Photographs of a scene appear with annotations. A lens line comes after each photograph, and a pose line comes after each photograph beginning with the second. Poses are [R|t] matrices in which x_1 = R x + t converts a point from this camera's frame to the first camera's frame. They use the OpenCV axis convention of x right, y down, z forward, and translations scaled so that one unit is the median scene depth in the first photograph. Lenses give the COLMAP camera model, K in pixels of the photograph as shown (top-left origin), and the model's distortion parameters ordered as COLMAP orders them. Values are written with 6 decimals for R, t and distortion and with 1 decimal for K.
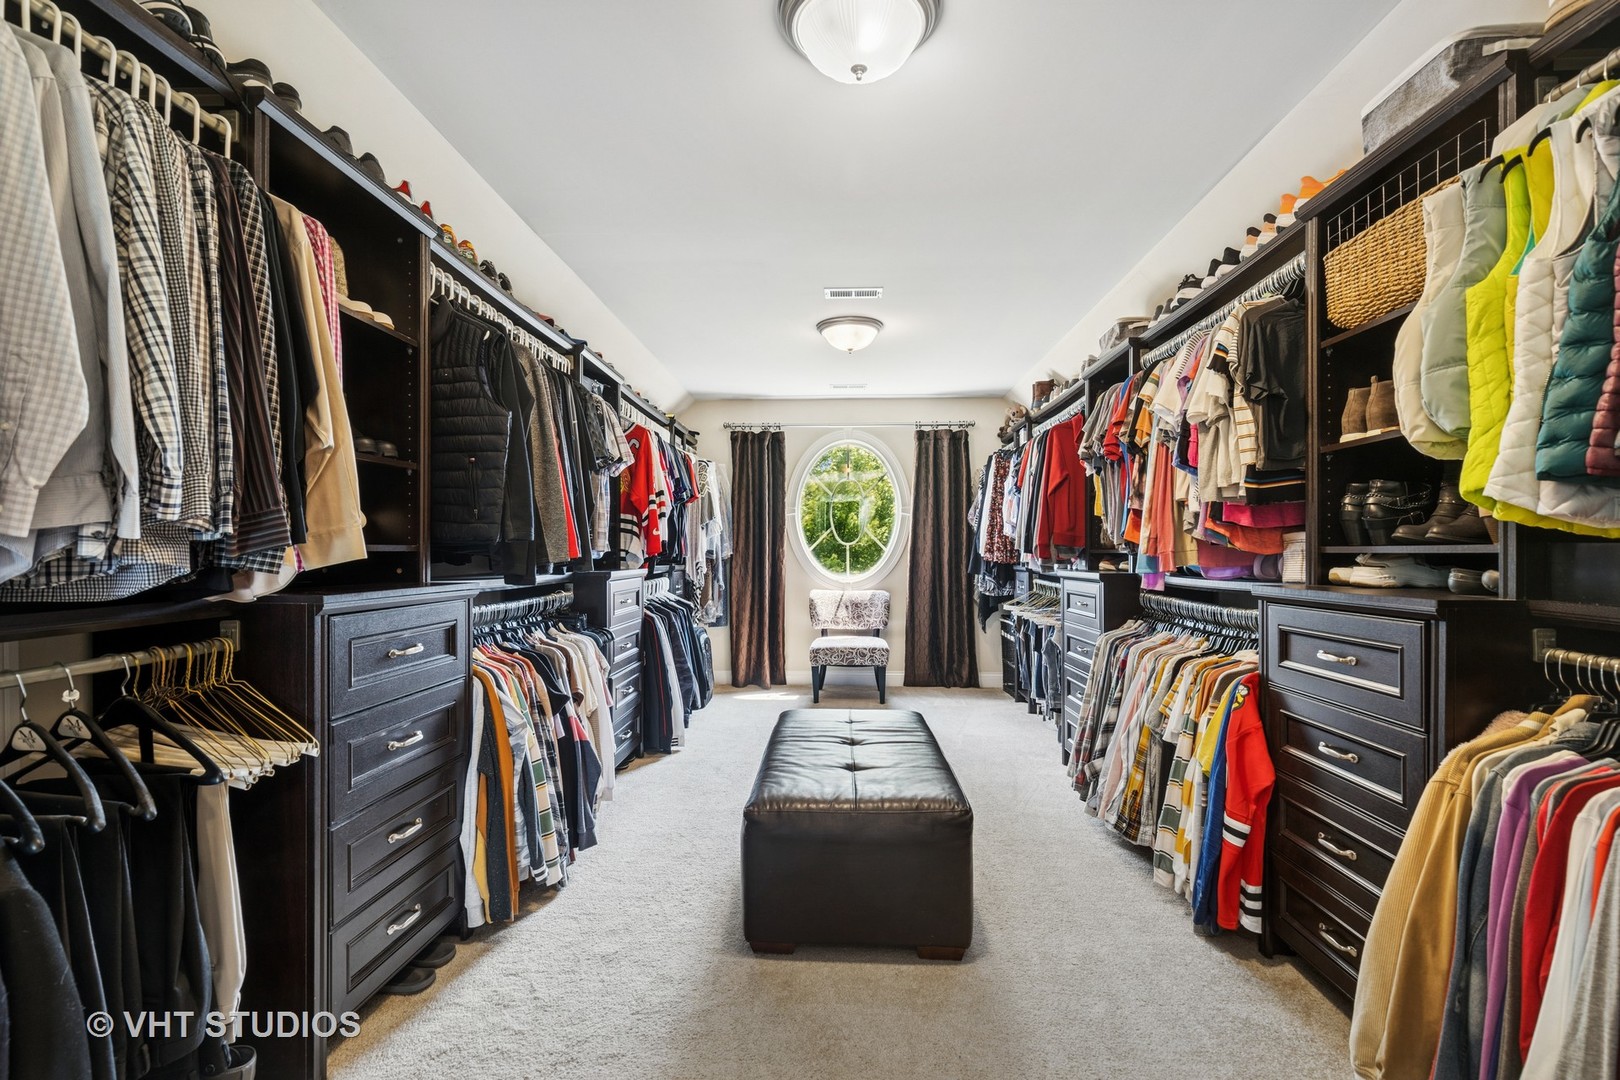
lens RADIAL K [[733.5, 0, 805.1], [0, 733.5, 549.0], [0, 0, 1]] dist [0.009353, -0.001952]
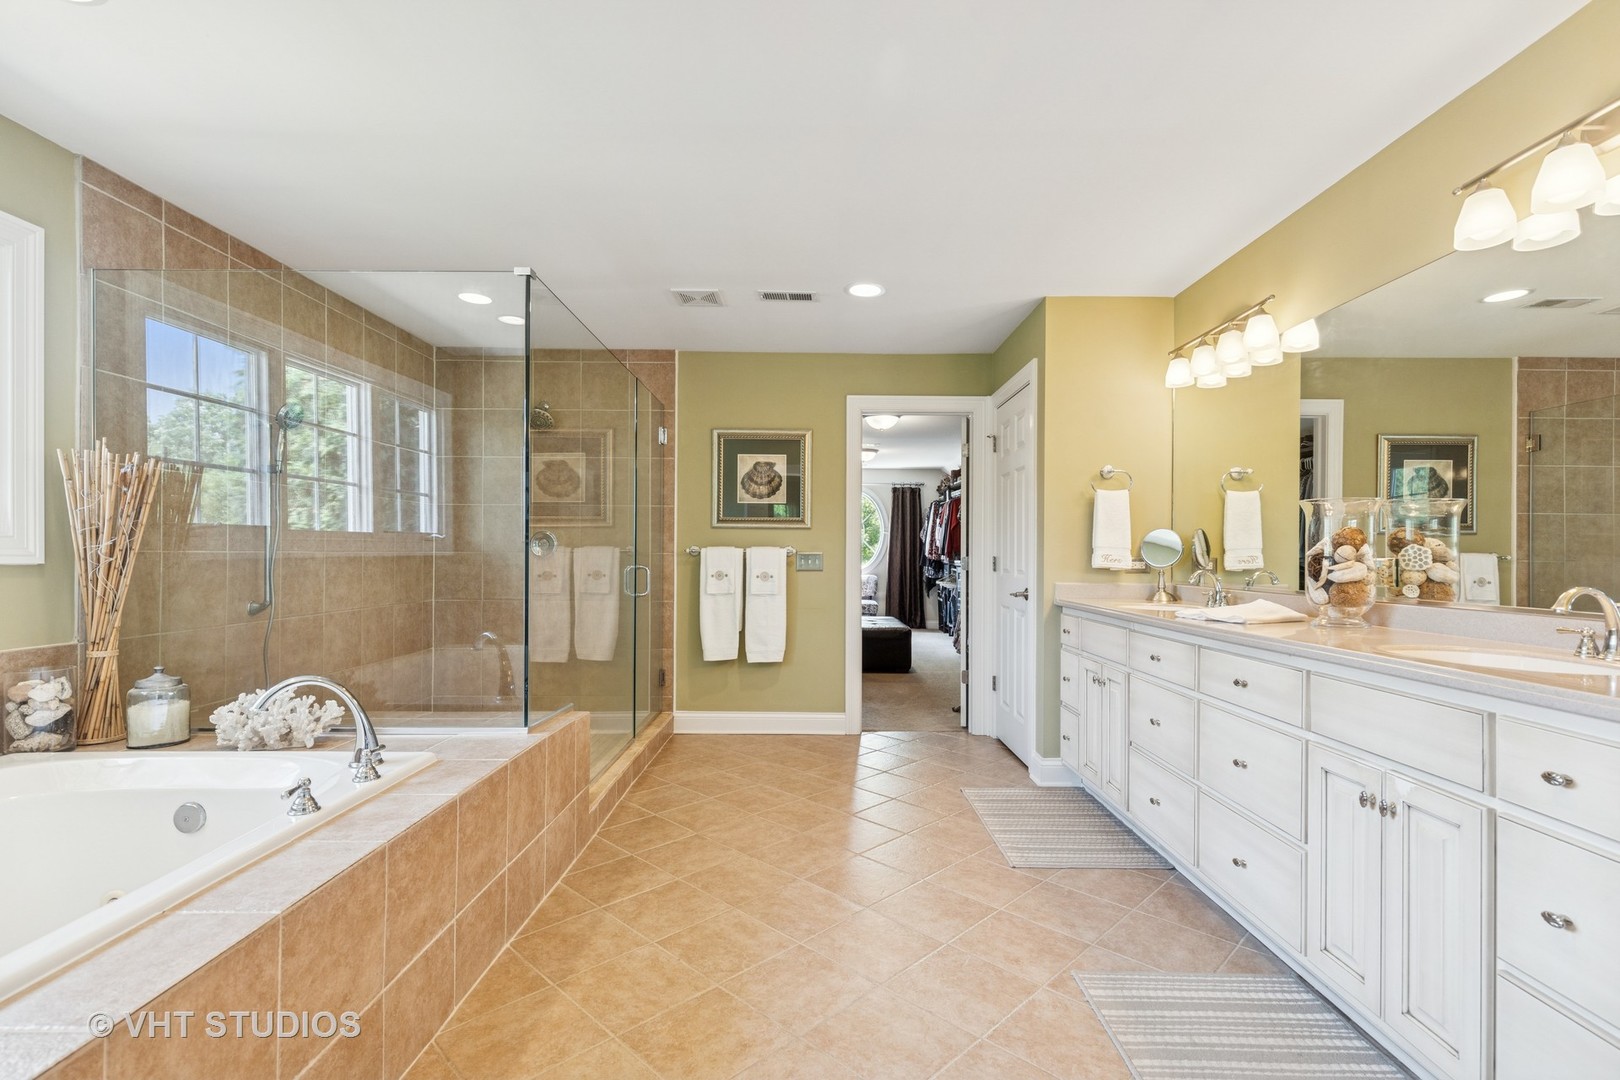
lens RADIAL K [[733.5, 0, 811.8], [0, 733.5, 547.3], [0, 0, 1]] dist [0.009353, -0.001952]
pose [[0.998795, 0.005627, 0.048749, -0.139129], [-0.005645, 0.999984, 0.000225, -0.012175], [-0.048747, -0.000500, 0.998811, -0.830366]]
